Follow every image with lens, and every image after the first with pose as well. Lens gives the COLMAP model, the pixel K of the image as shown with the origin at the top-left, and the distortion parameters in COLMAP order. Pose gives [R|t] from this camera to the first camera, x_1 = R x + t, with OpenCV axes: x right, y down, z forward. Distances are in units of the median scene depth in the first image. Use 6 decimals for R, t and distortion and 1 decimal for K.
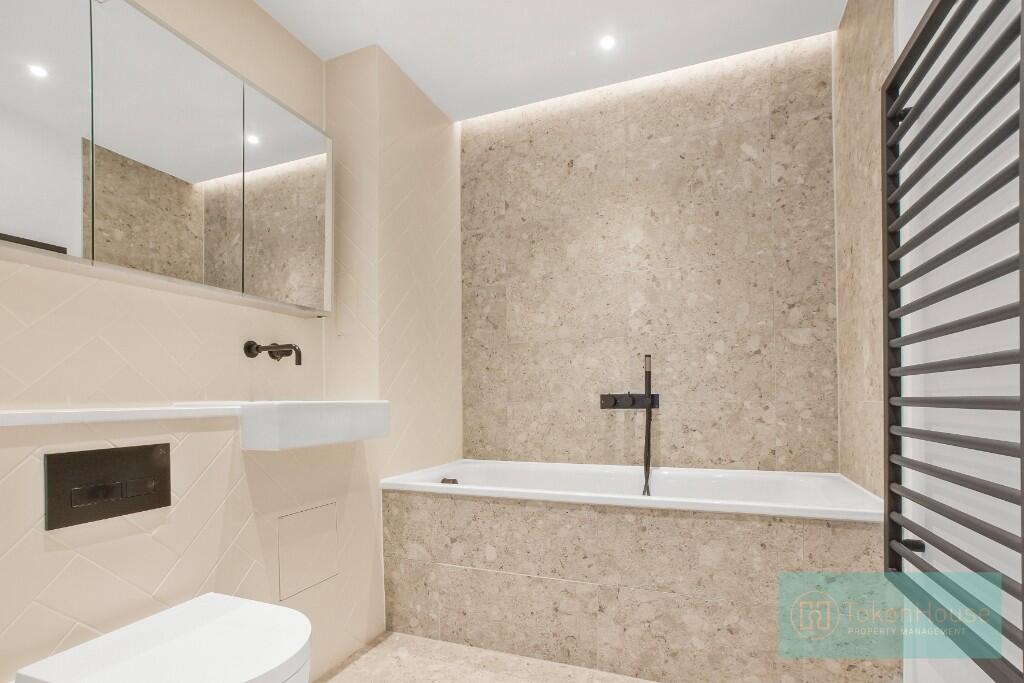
lens RADIAL K [[526.0, 0, 511.0], [0, 526.0, 403.4], [0, 0, 1]] dist [-0.073832, 0.048683]
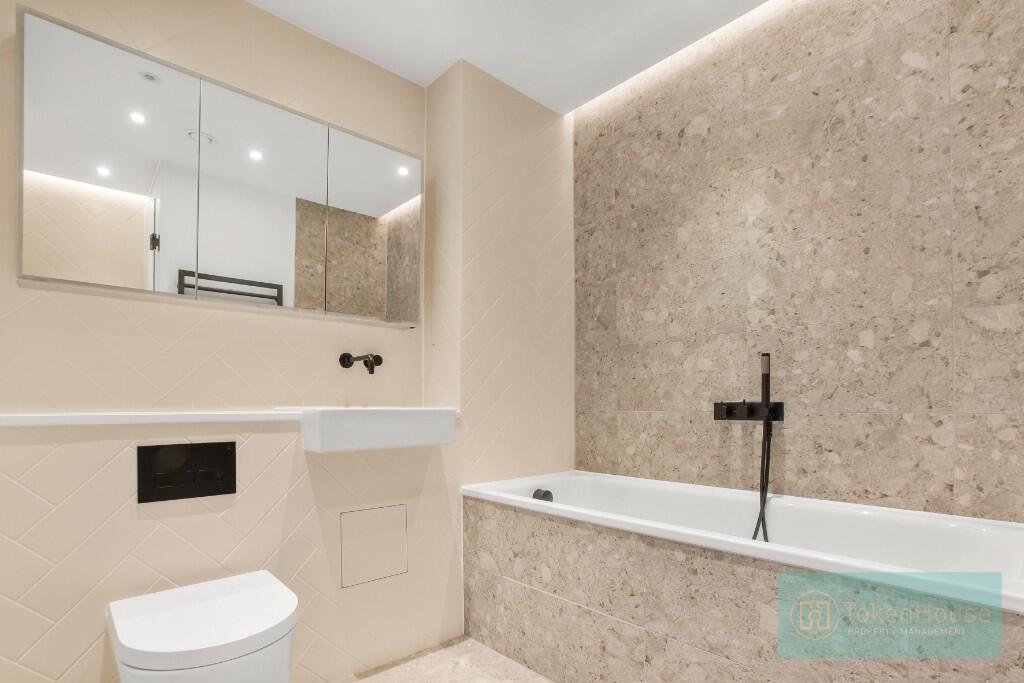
lens RADIAL K [[531.3, 0, 510.4], [0, 531.3, 408.0], [0, 0, 1]] dist [-0.075804, 0.033004]
pose [[0.891235, 0.010495, -0.453421, 0.285584], [-0.010537, 0.999942, 0.002434, -0.007459], [0.453420, 0.002608, 0.891293, 0.121491]]
